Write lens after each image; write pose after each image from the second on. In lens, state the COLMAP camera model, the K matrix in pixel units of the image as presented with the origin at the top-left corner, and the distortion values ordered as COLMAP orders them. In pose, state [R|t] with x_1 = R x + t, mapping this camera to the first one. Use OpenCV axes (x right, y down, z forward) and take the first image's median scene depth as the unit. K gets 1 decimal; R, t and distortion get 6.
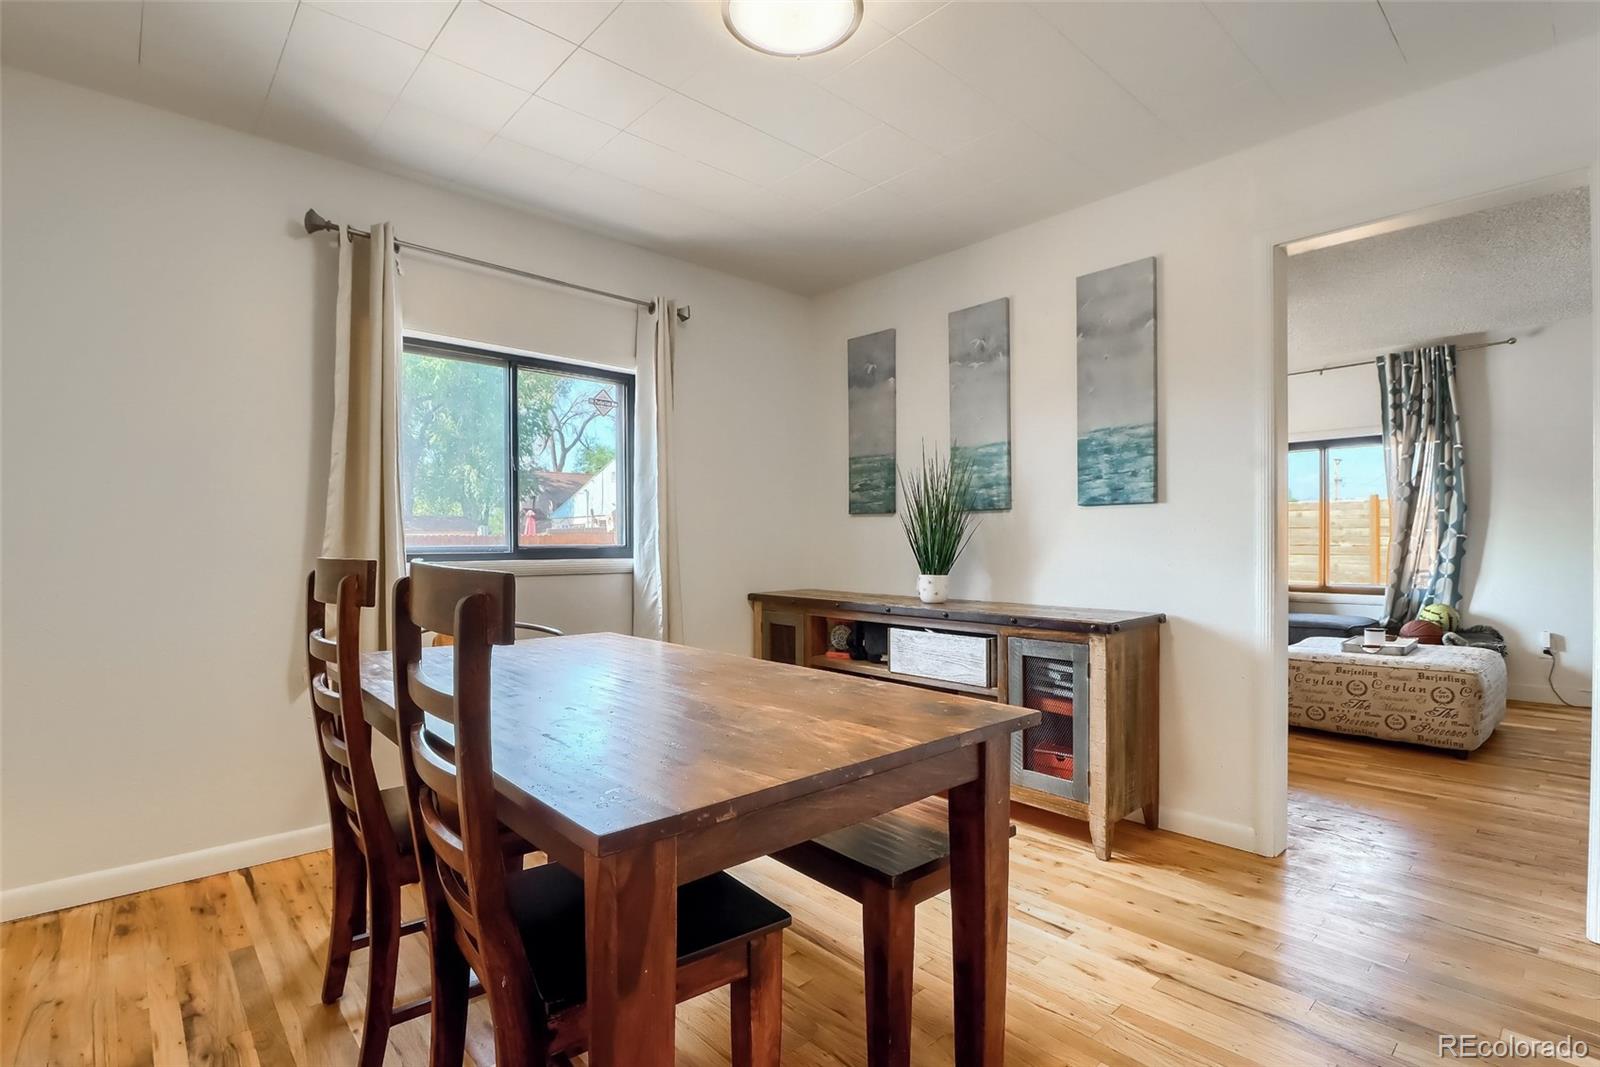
lens RADIAL K [[763.0, 0, 800.0], [0, 763.0, 533.5], [0, 0, 1]] dist [-0.000356, -0.009456]
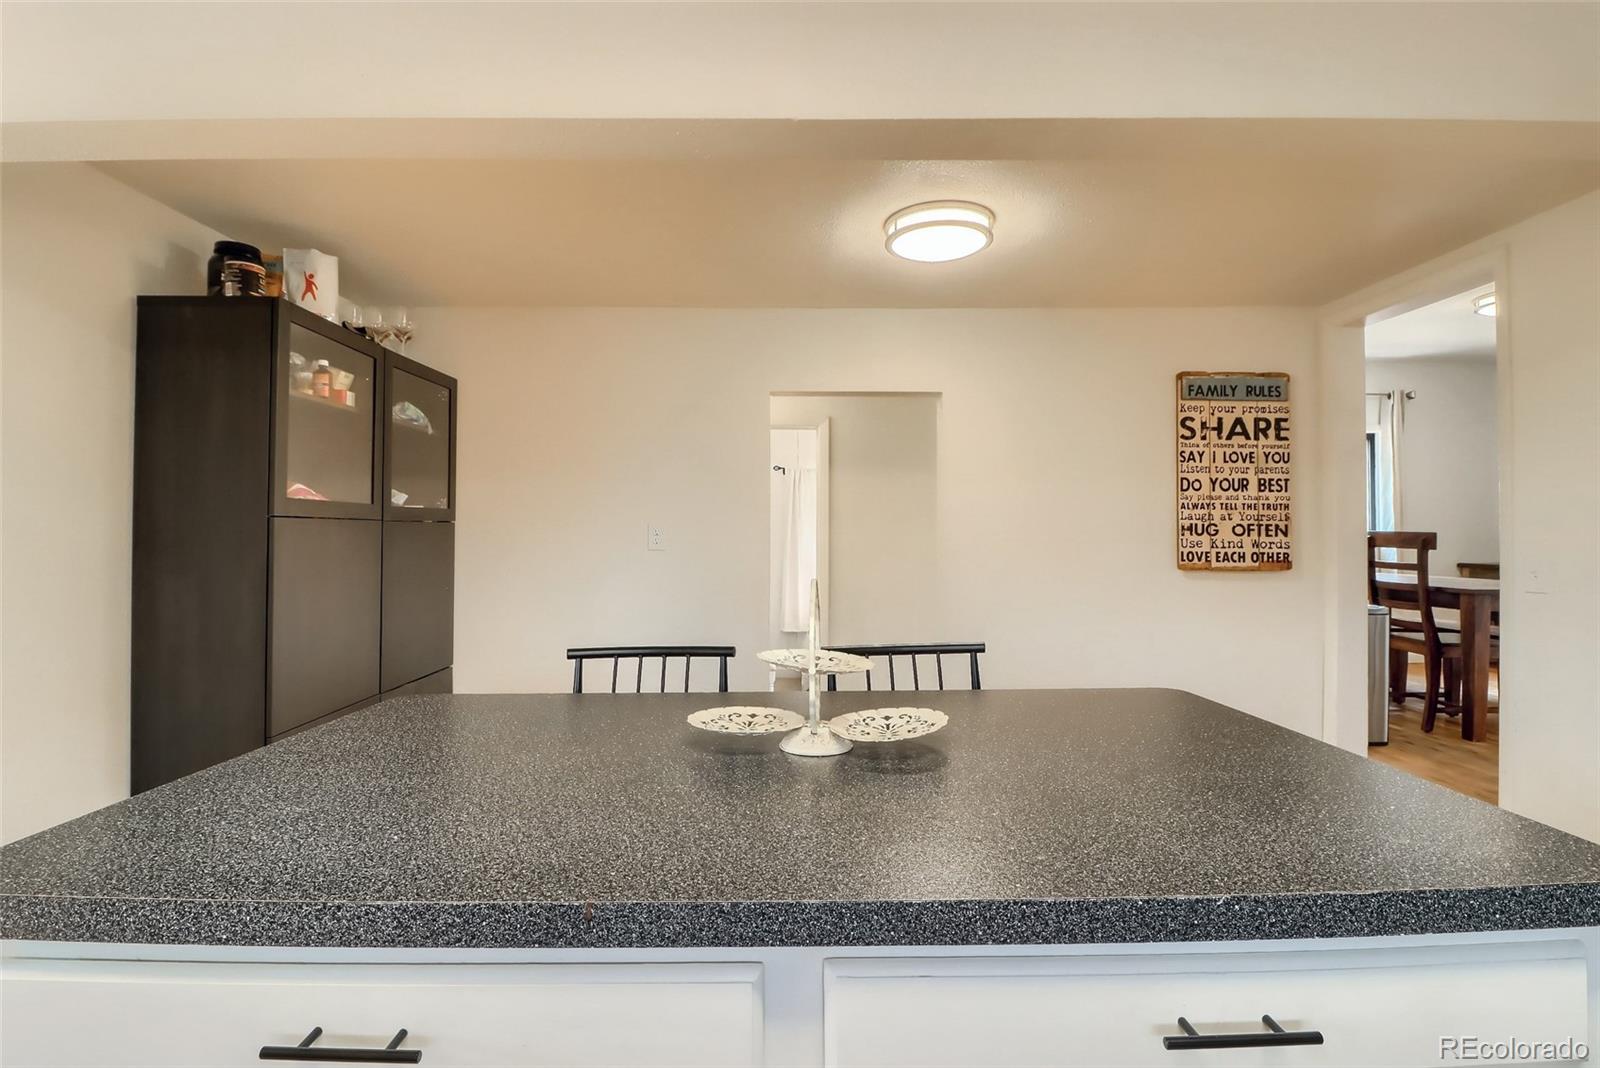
lens RADIAL K [[761.8, 0, 787.9], [0, 761.8, 517.1], [0, 0, 1]] dist [0.002202, -0.013105]
pose [[0.752801, -0.016854, -0.658033, -0.095583], [0.005366, 0.999796, -0.019468, 0.010582], [0.658226, 0.011124, 0.752738, -1.267832]]
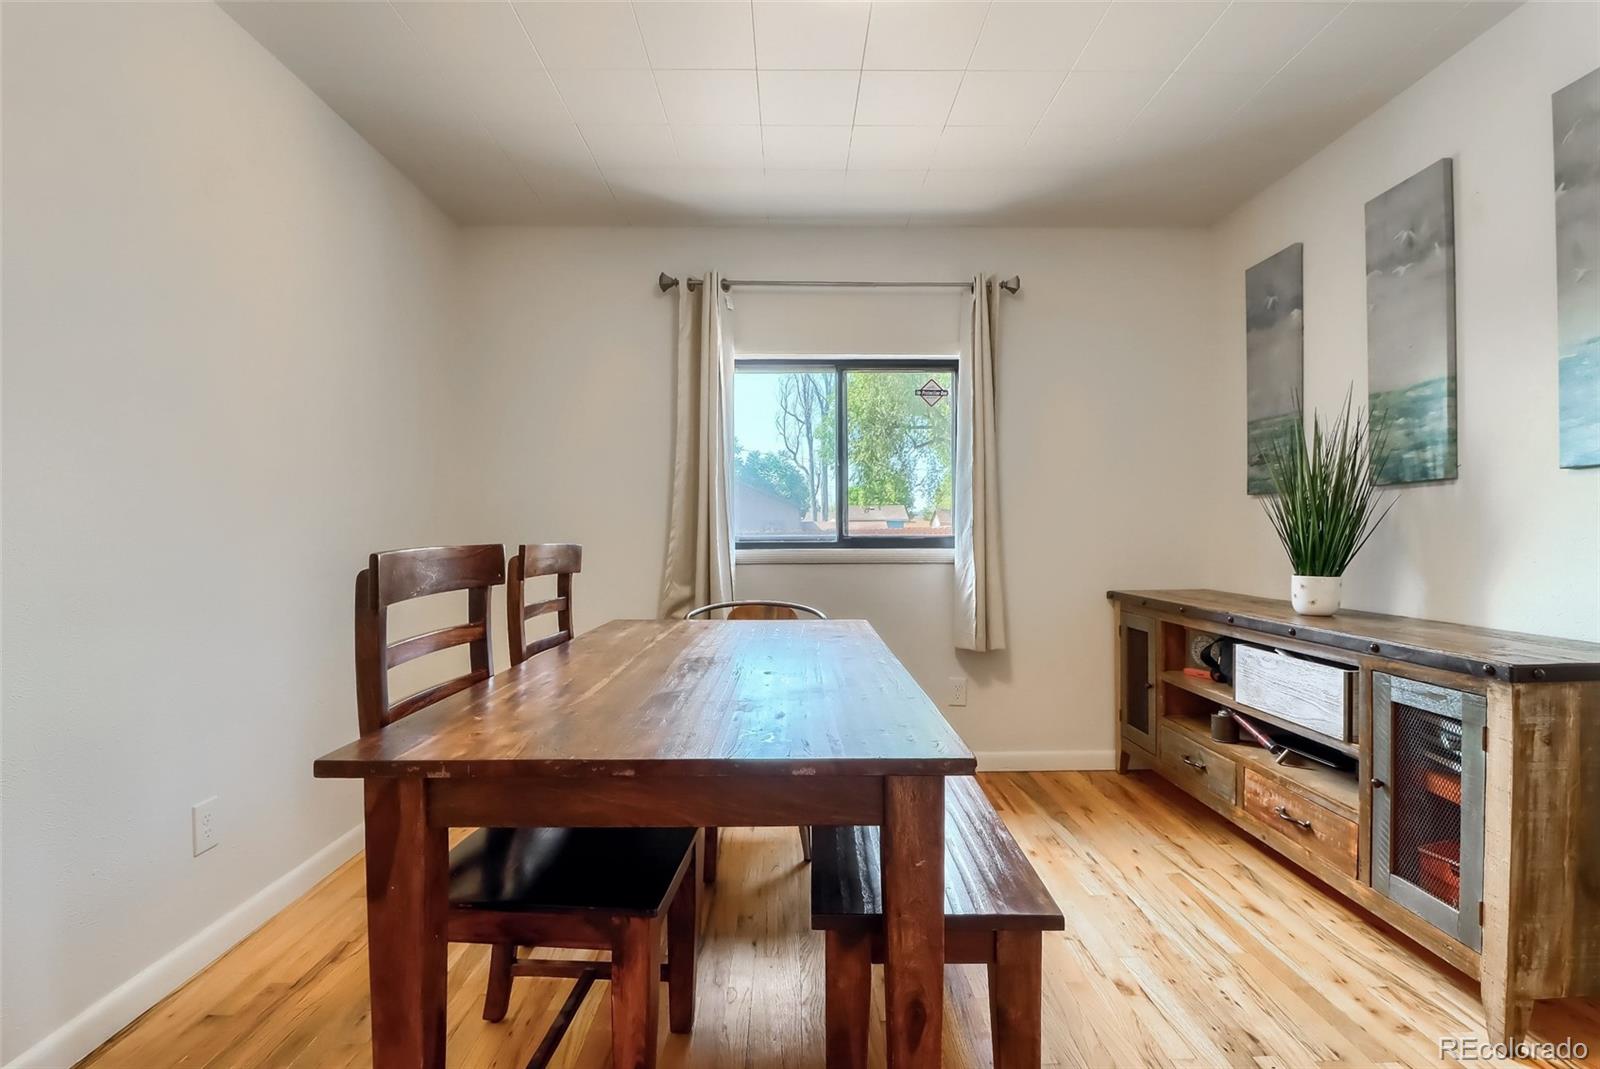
lens RADIAL K [[764.4, 0, 795.6], [0, 764.4, 528.8], [0, 0, 1]] dist [0.000161, -0.009597]
pose [[0.747564, -0.006155, -0.664162, 0.285187], [0.010696, 0.999939, 0.002773, 0.002519], [0.664104, -0.009177, 0.747584, 0.137987]]
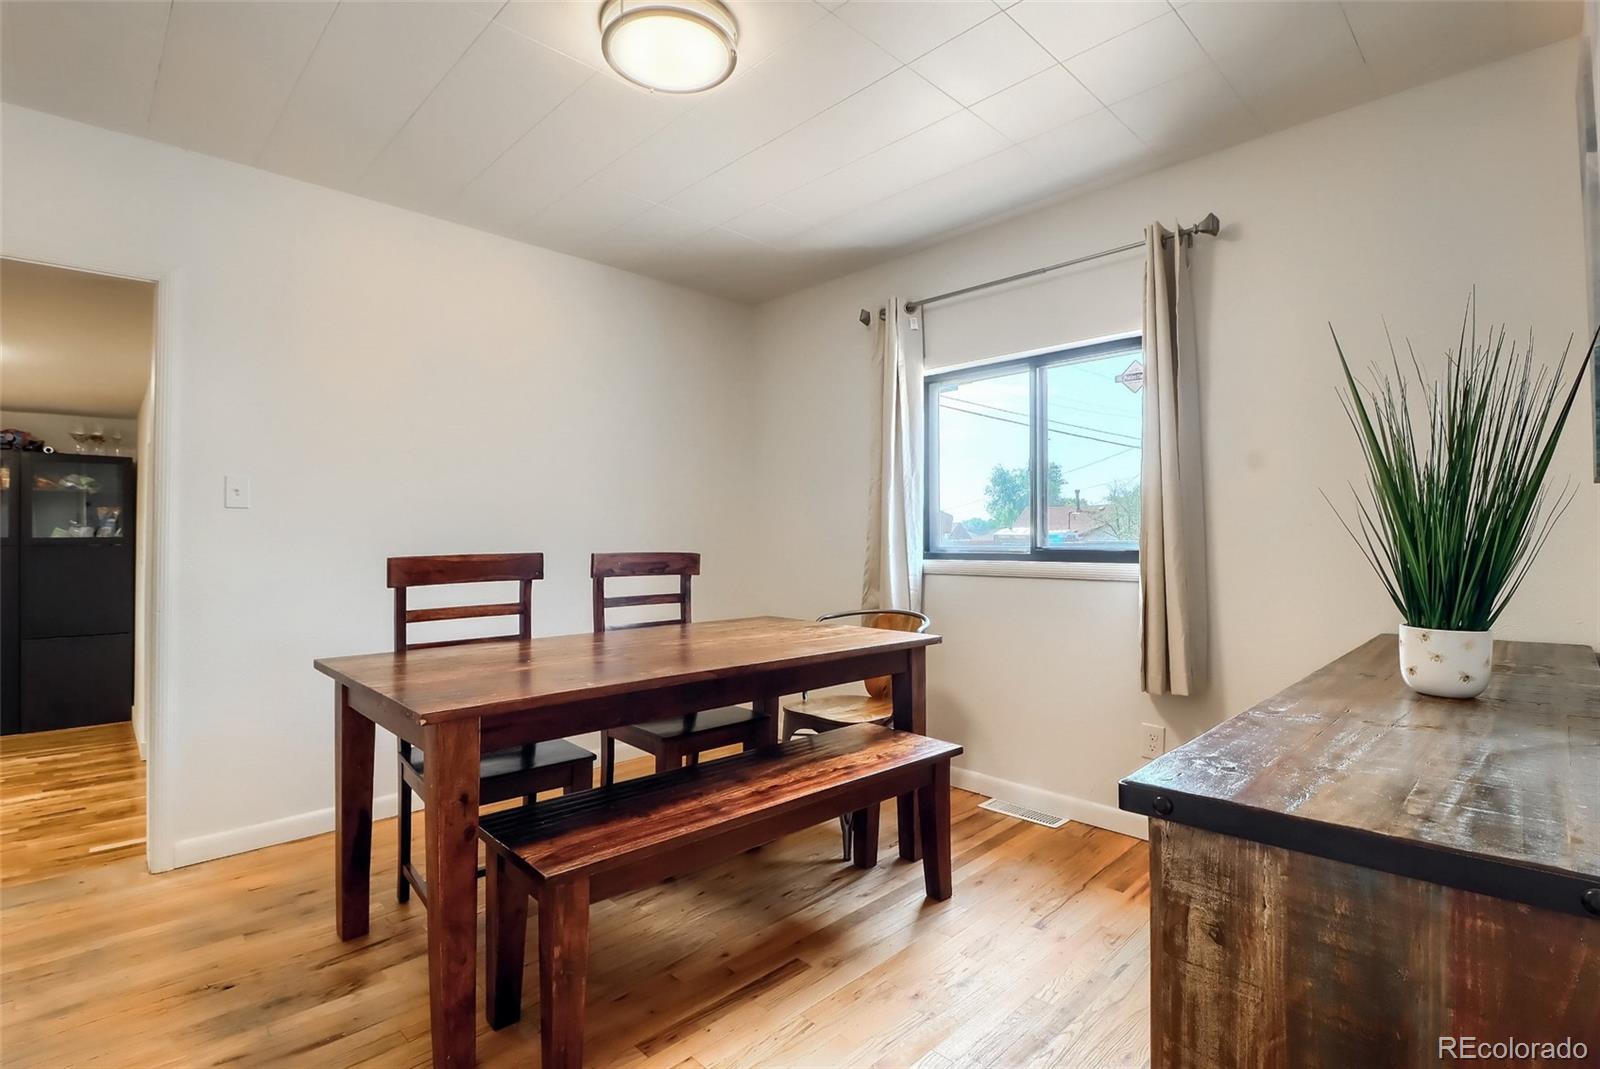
lens RADIAL K [[752.9, 0, 795.9], [0, 752.9, 515.9], [0, 0, 1]] dist [-0.001077, -0.000472]
pose [[0.035857, -0.027954, -0.998966, 0.571584], [0.008821, 0.999579, -0.027655, 0.000007], [0.999318, -0.007821, 0.036089, 0.622376]]
